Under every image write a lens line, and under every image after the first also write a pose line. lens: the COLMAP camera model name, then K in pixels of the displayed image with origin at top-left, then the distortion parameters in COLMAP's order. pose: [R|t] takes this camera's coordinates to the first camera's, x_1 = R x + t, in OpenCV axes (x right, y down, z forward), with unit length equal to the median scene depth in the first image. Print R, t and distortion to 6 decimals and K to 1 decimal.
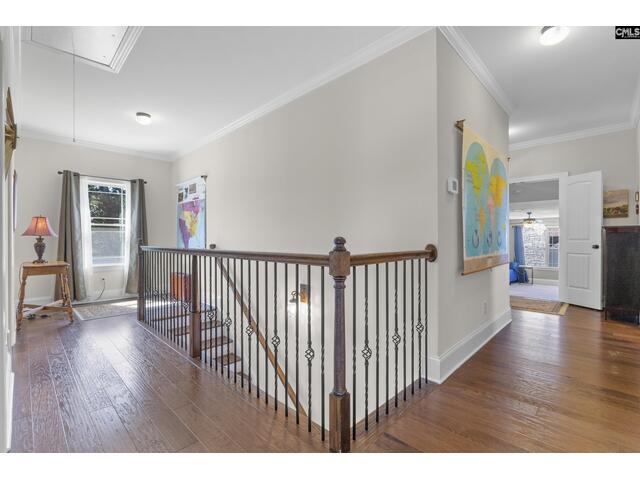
lens RADIAL K [[295.6, 0, 317.4], [0, 295.6, 237.6], [0, 0, 1]] dist [-0.004459, -0.000287]
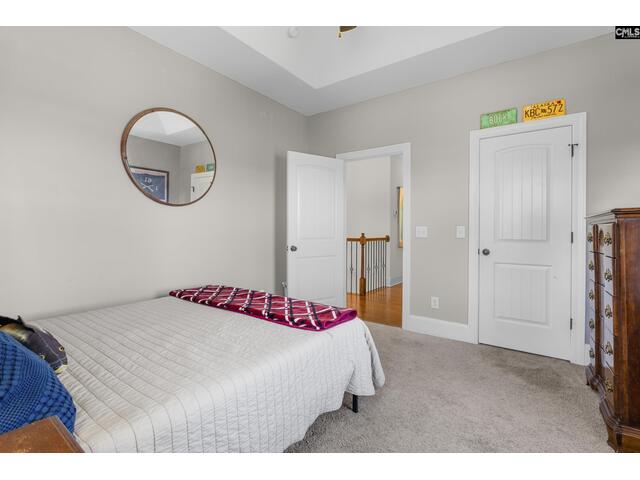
lens RADIAL K [[295.6, 0, 317.4], [0, 295.6, 237.6], [0, 0, 1]] dist [-0.004459, -0.000287]
pose [[0.989669, 0.000129, 0.143374, -0.858252], [-0.003280, 0.999758, 0.021747, -0.019085], [-0.143337, -0.021993, 0.989430, -2.130107]]
